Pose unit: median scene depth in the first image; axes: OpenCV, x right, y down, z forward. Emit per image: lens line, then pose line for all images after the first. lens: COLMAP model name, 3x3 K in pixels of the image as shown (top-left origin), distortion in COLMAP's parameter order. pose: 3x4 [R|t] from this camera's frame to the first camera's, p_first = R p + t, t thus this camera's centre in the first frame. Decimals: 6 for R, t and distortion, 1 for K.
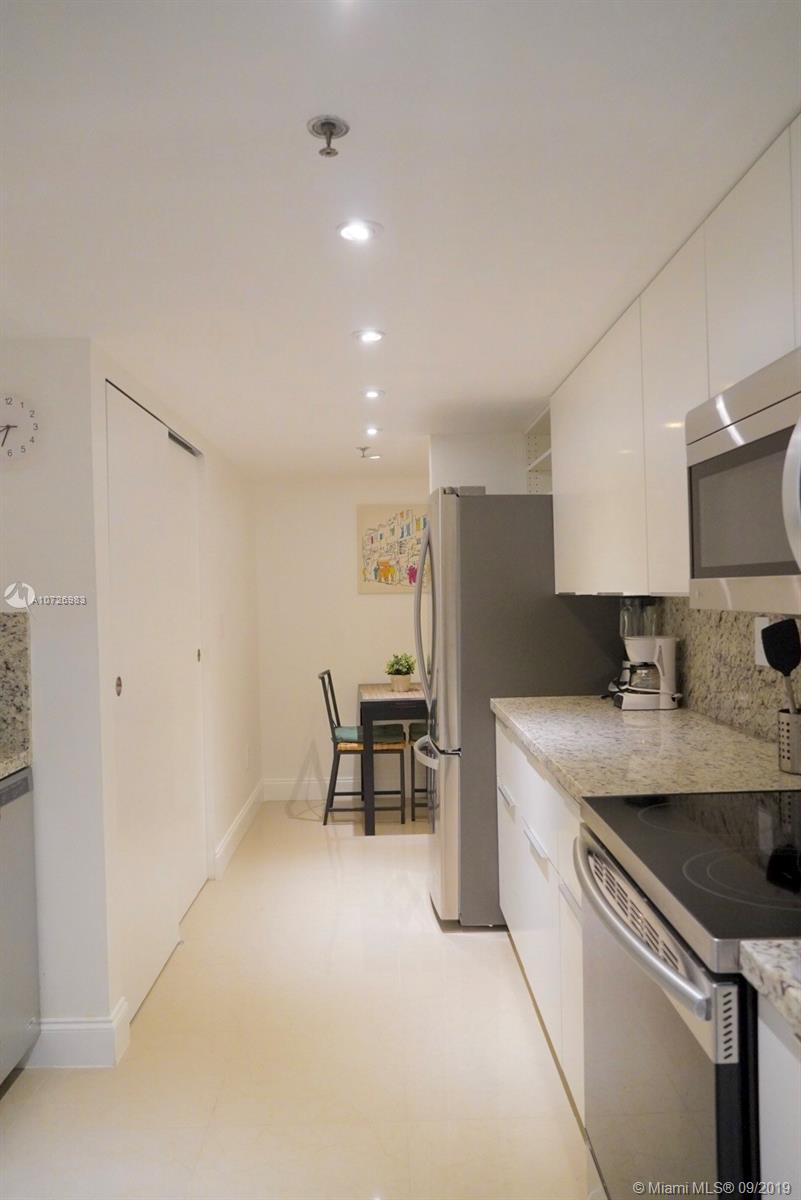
lens RADIAL K [[902.0, 0, 400.4], [0, 902.0, 598.3], [0, 0, 1]] dist [-0.037329, 0.030478]
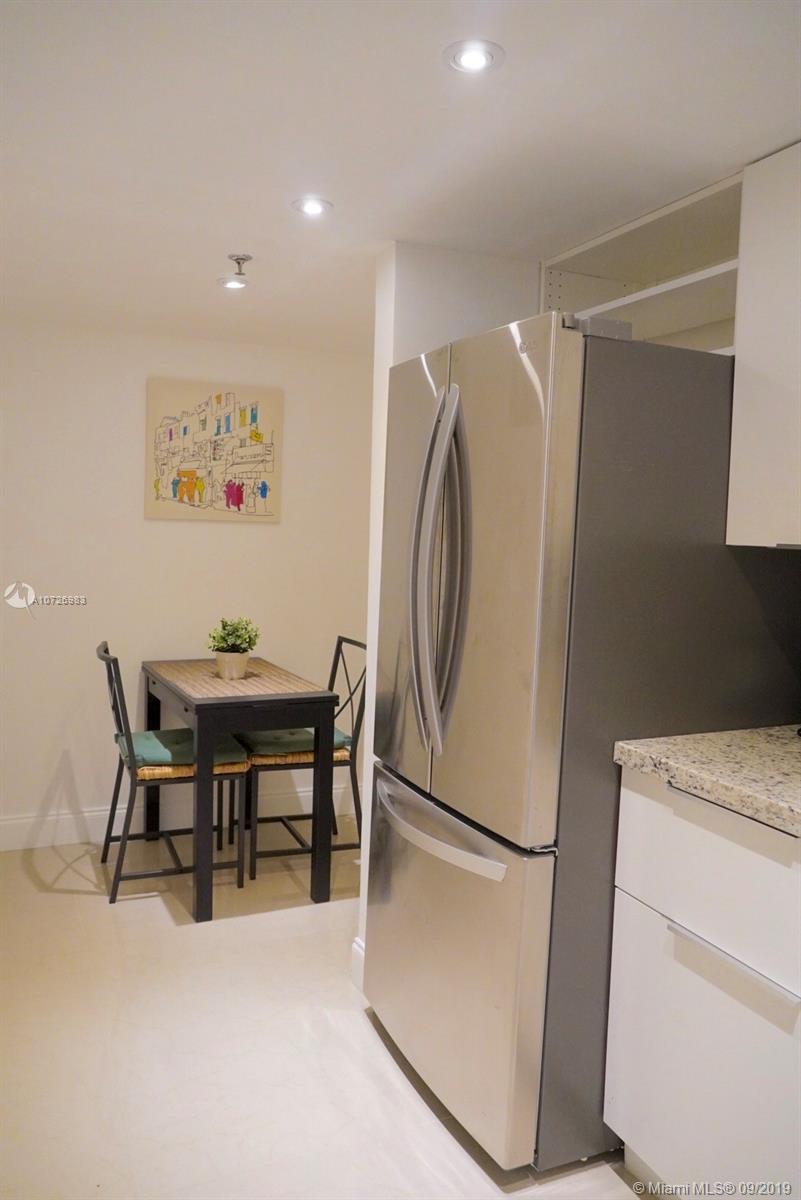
lens RADIAL K [[902.0, 0, 400.4], [0, 902.0, 601.5], [0, 0, 1]] dist [-0.037329, 0.030478]
pose [[0.919064, 0.013229, 0.393887, -0.129898], [-0.044577, 0.996512, 0.070543, 0.000136], [-0.391580, -0.082391, 0.916448, 0.349669]]
